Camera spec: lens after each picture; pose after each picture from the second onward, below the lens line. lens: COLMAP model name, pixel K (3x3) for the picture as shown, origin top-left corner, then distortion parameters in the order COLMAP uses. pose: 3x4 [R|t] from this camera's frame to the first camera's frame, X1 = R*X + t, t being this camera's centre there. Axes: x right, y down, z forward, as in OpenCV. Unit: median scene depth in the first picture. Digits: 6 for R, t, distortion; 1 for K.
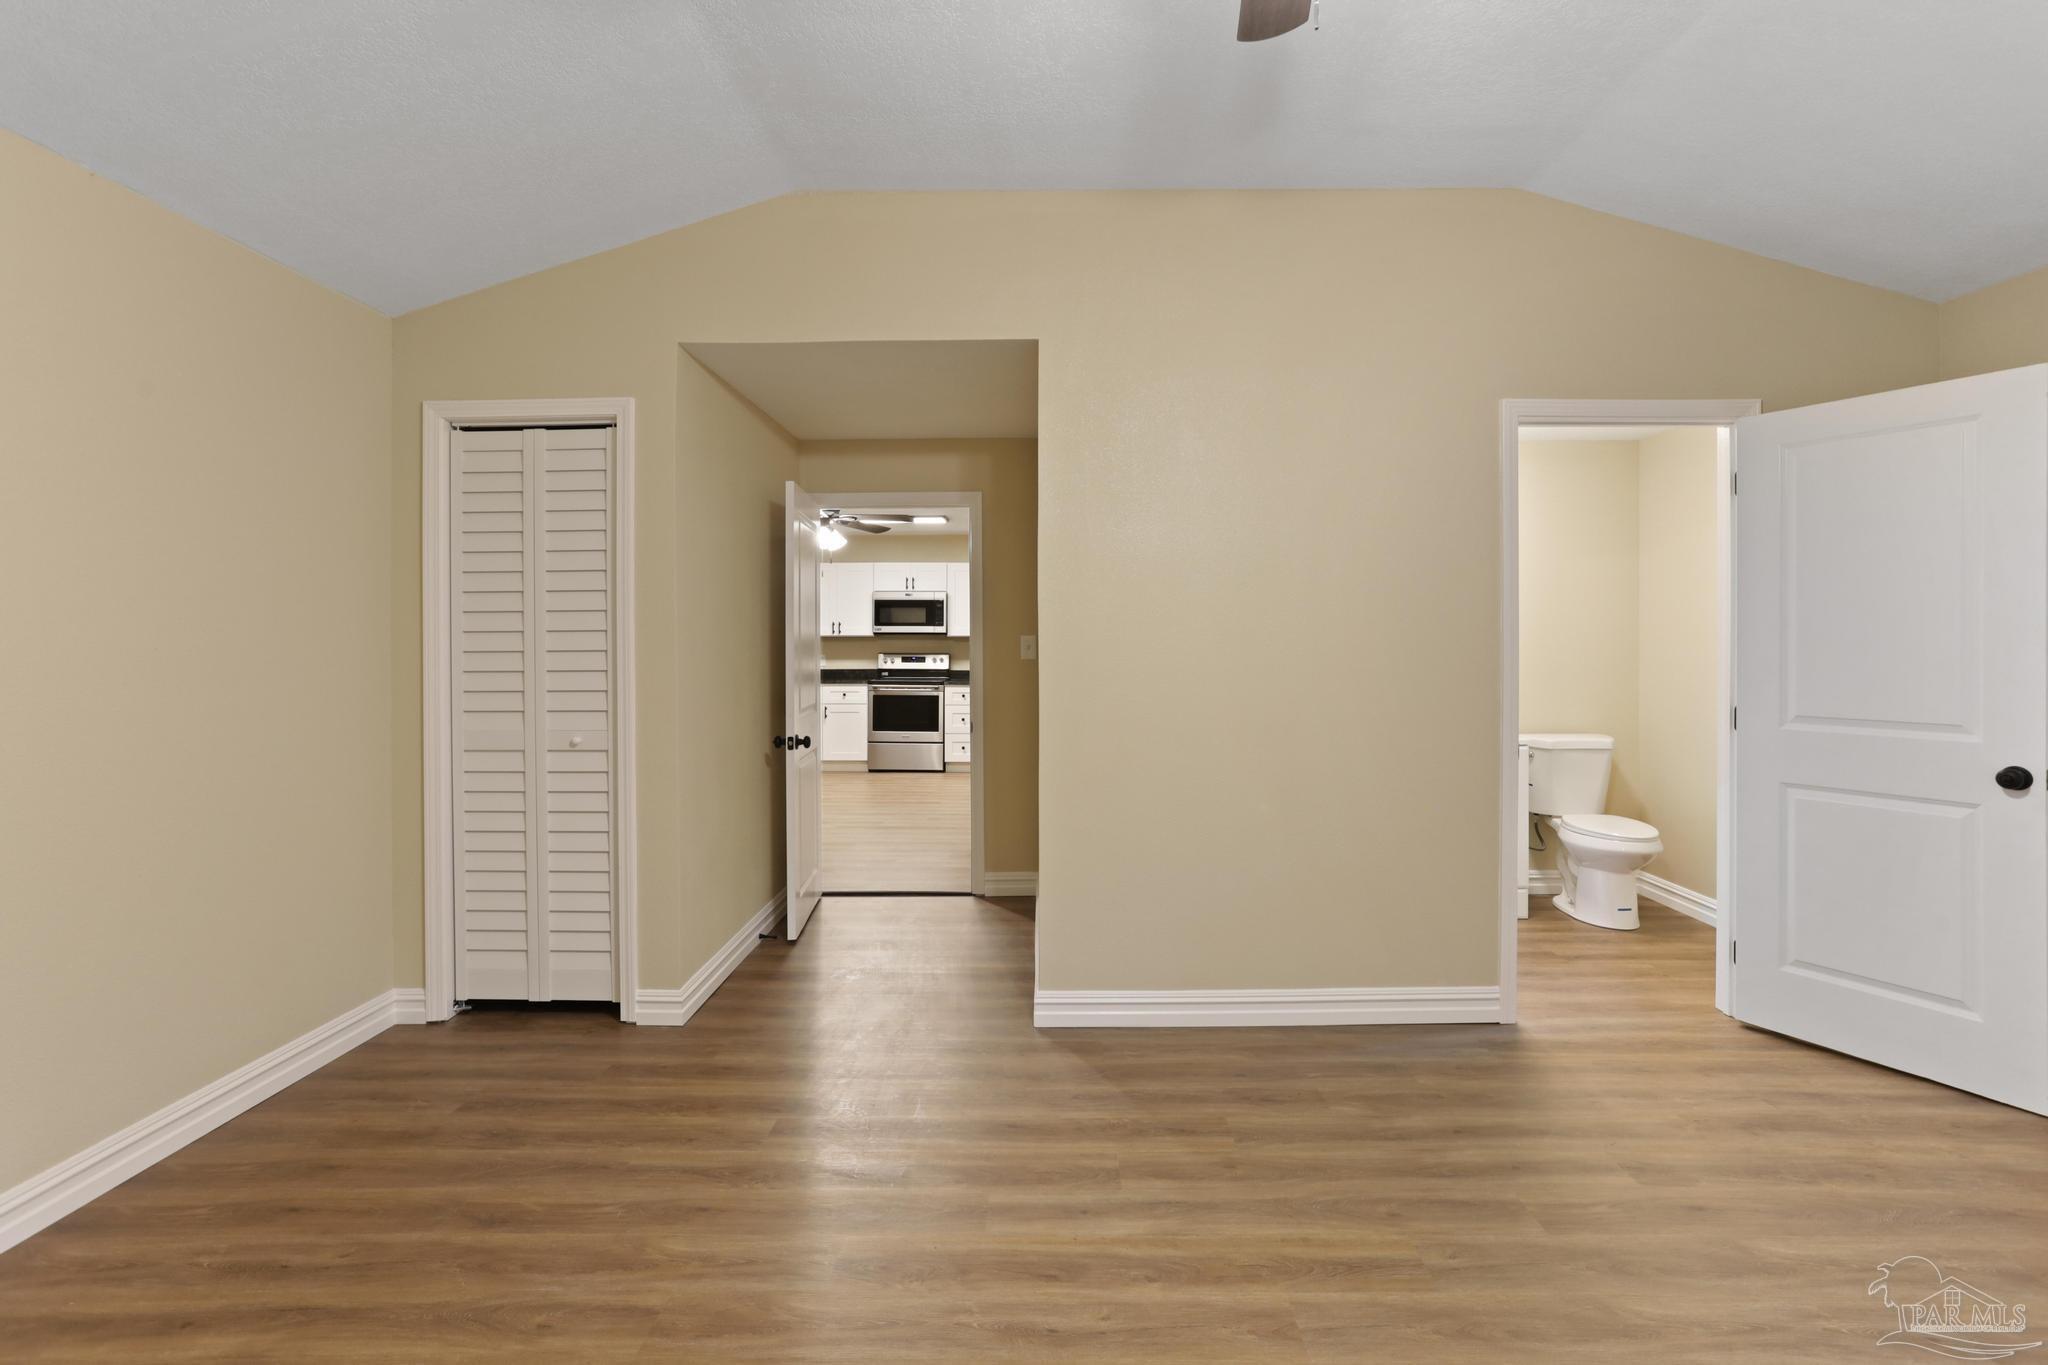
lens RADIAL K [[997.7, 0, 1028.1], [0, 997.7, 643.0], [0, 0, 1]] dist [-0.025530, 0.010469]
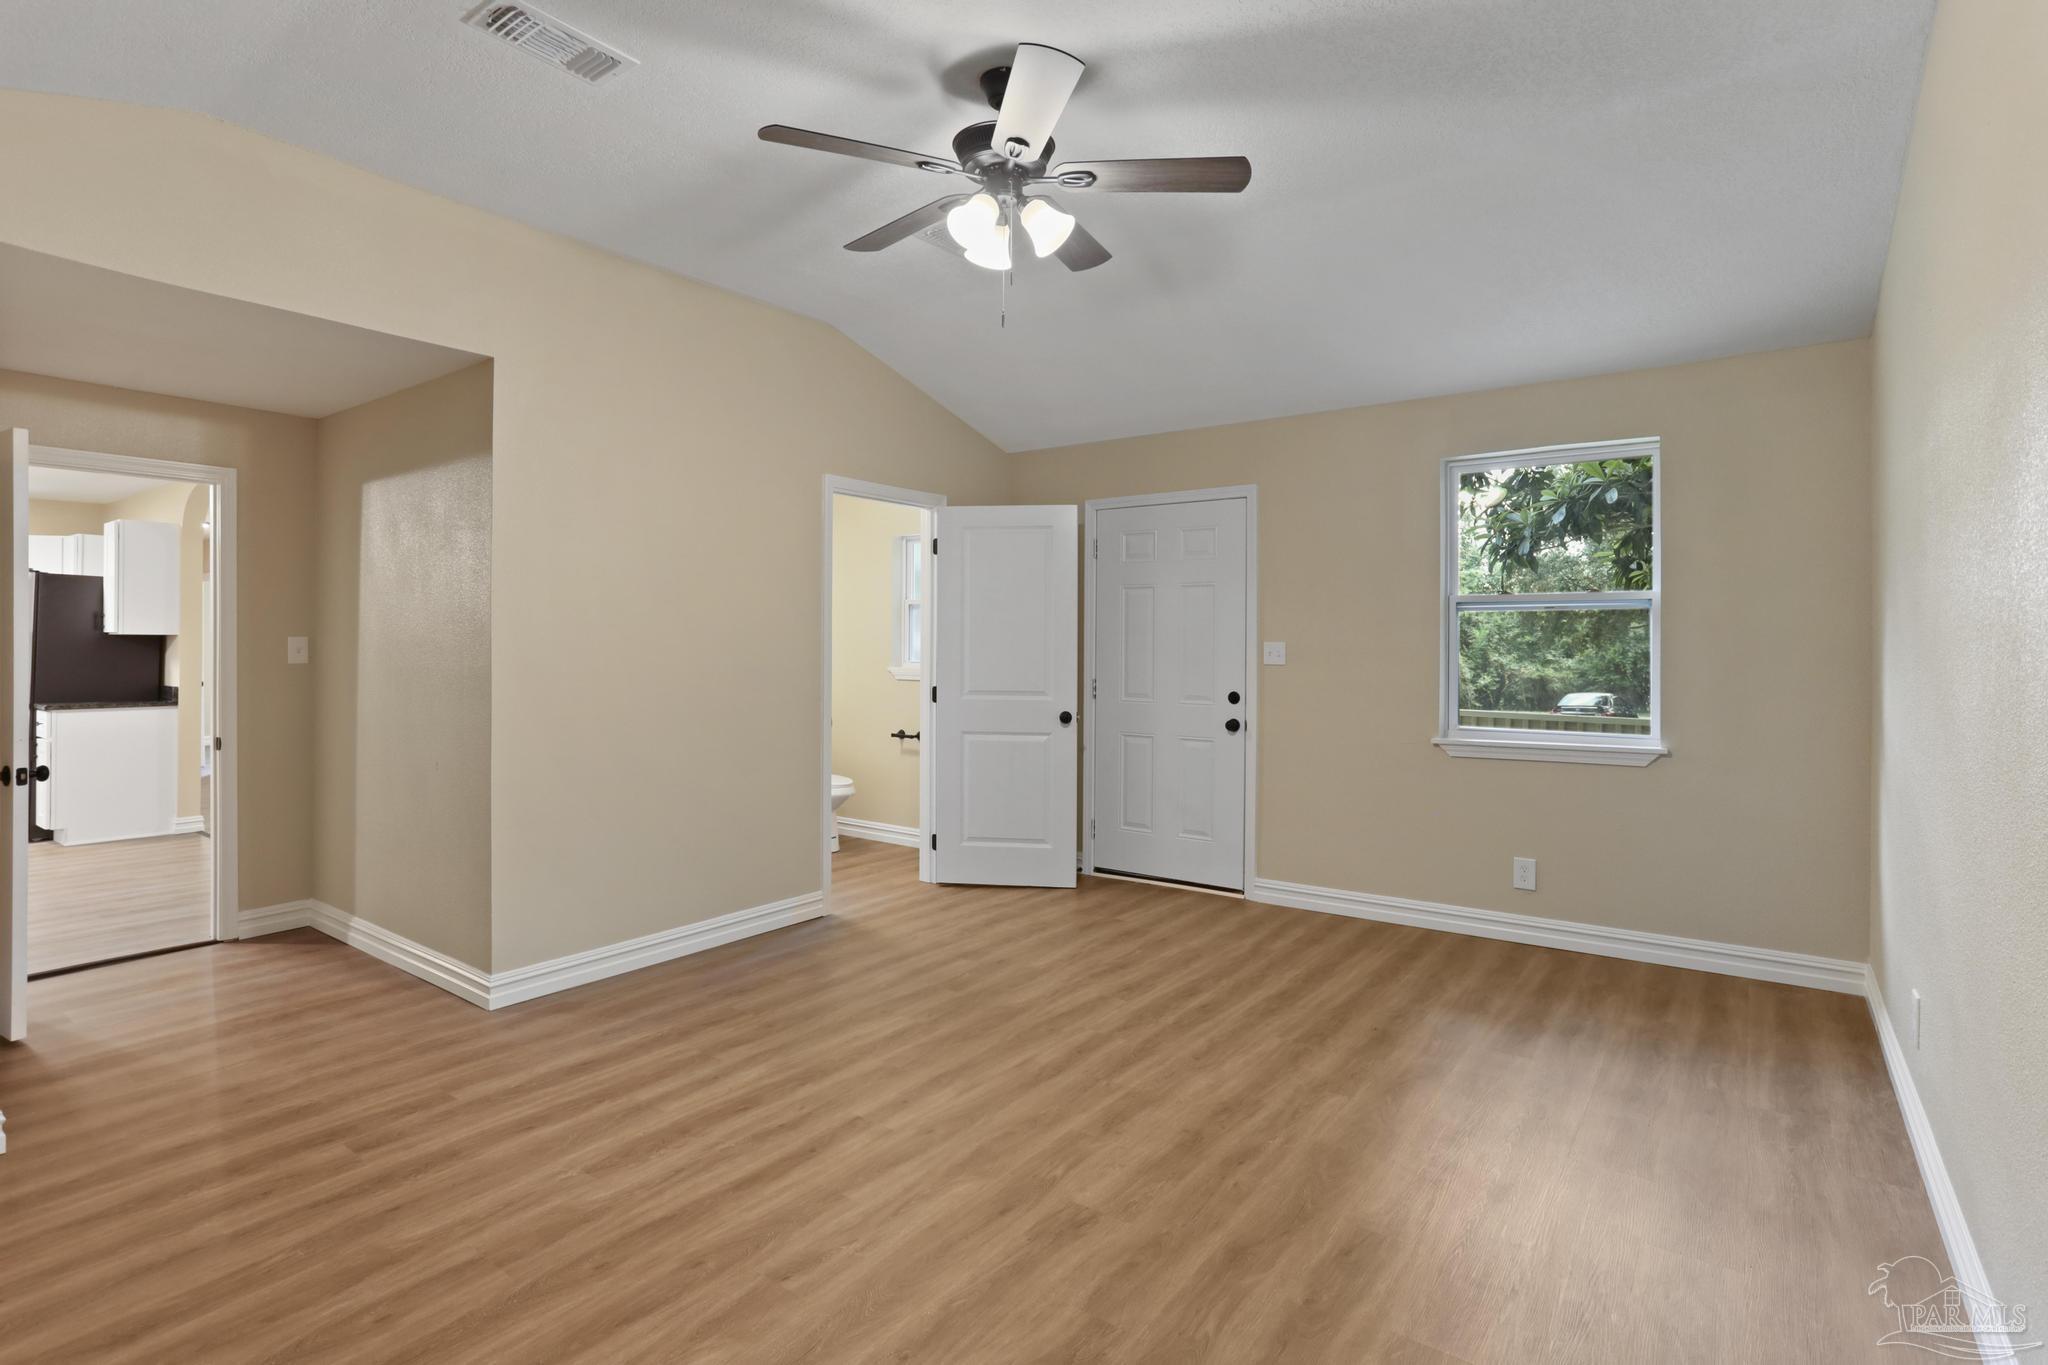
lens RADIAL K [[997.7, 0, 1018.8], [0, 997.7, 665.5], [0, 0, 1]] dist [-0.025530, 0.010469]
pose [[0.590977, -0.011092, 0.806612, -0.551468], [-0.002000, 0.999882, 0.015215, 0.004868], [-0.806686, -0.010605, 0.590886, -0.069669]]
